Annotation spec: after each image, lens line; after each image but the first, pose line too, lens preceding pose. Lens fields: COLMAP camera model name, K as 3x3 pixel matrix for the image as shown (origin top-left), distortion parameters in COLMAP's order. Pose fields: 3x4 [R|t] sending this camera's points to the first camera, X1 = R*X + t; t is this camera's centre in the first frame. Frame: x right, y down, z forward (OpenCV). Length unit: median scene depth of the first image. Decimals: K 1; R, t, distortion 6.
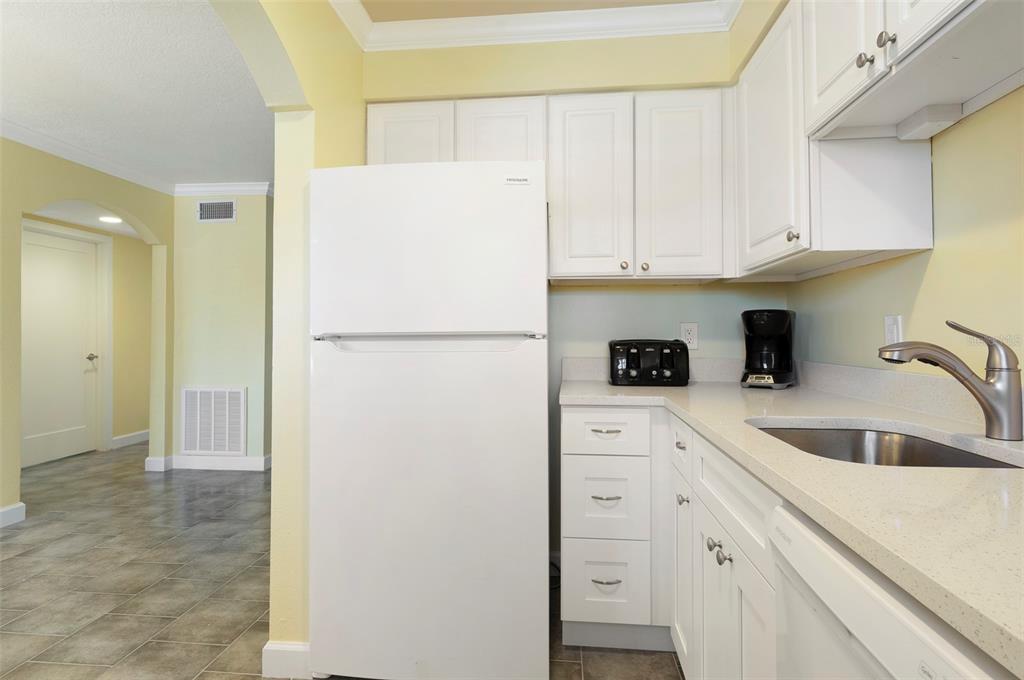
lens RADIAL K [[525.7, 0, 514.7], [0, 525.7, 331.8], [0, 0, 1]] dist [0.000171, -0.002085]
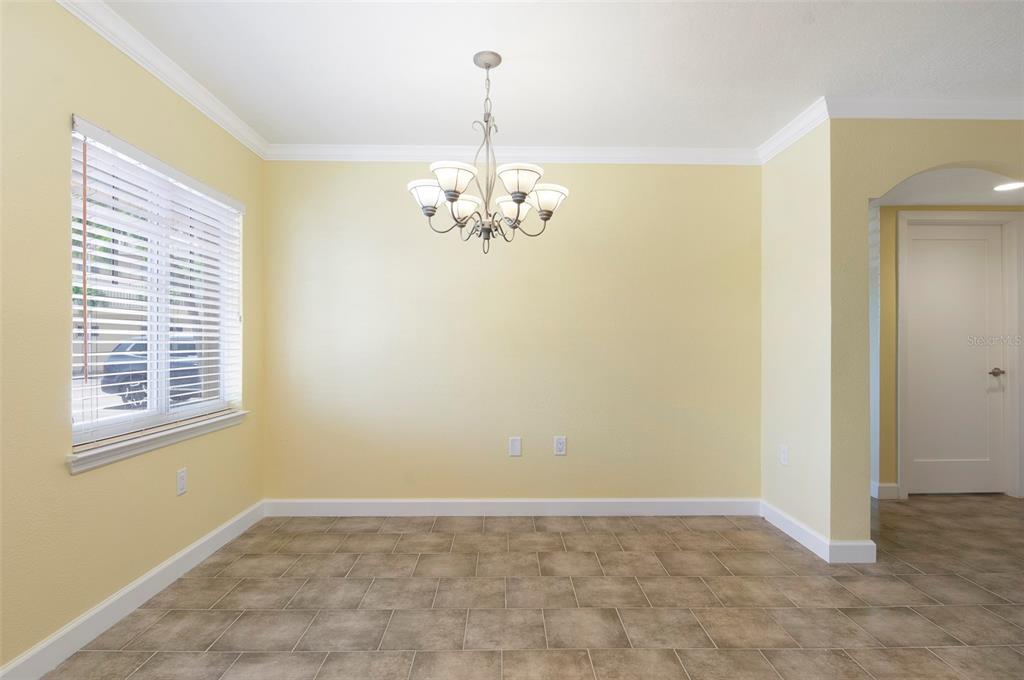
lens RADIAL K [[552.0, 0, 513.8], [0, 552.0, 341.9], [0, 0, 1]] dist [-0.010160, 0.000892]
pose [[0.097013, -0.002097, -0.995281, -0.105671], [0.007357, 0.999972, -0.001390, -0.001106], [0.995256, -0.007187, 0.097025, 0.326463]]
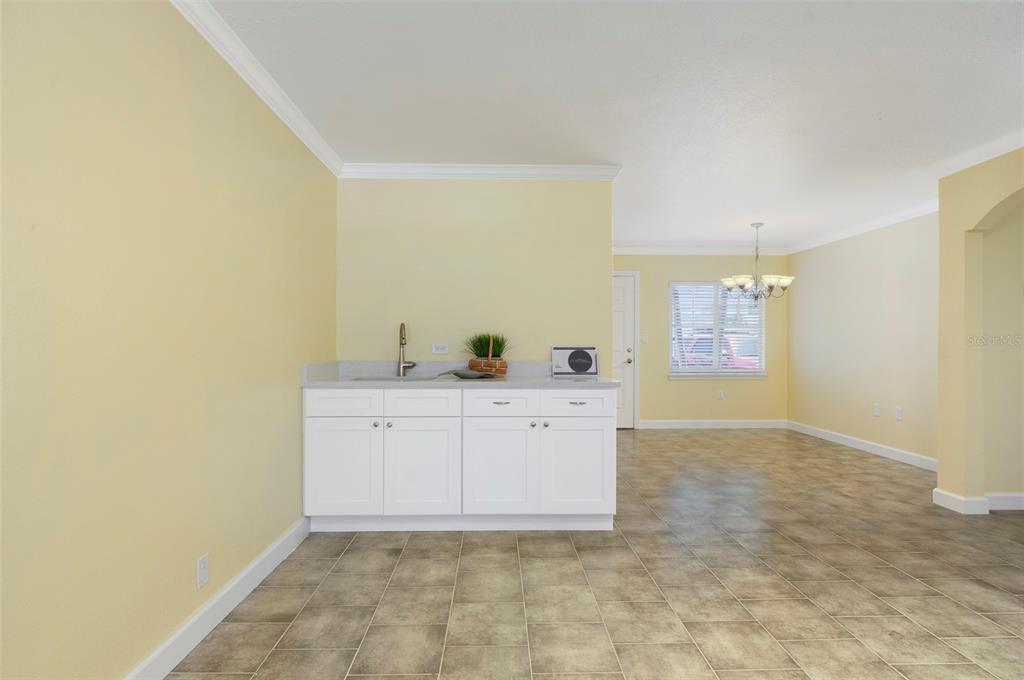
lens RADIAL K [[525.7, 0, 515.4], [0, 525.7, 342.3], [0, 0, 1]] dist [0.000171, -0.002085]
pose [[-0.993245, -0.002630, -0.116010, 0.115134], [-0.001287, 0.999931, -0.011648, 0.015154], [0.116033, -0.011420, -0.993180, 1.921684]]
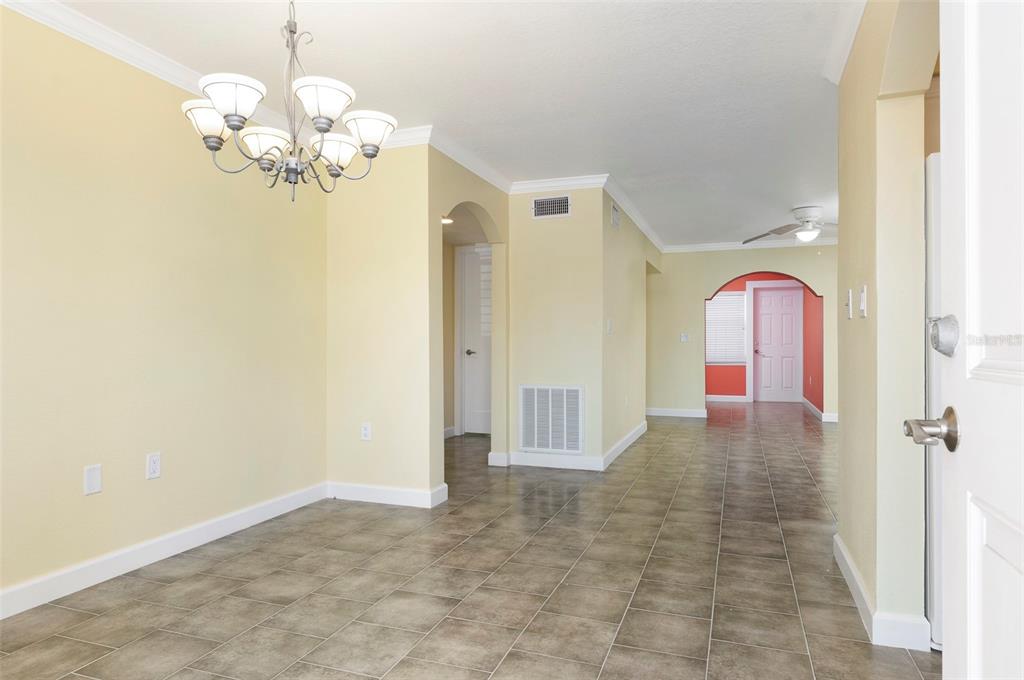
lens RADIAL K [[617.9, 0, 518.5], [0, 617.9, 350.2], [0, 0, 1]] dist [0.001348, 0.000868]
pose [[0.966624, 0.002044, -0.256191, -0.448349], [0.003099, 0.999802, 0.019672, 0.021888], [0.256180, -0.019809, 0.966426, -0.193435]]
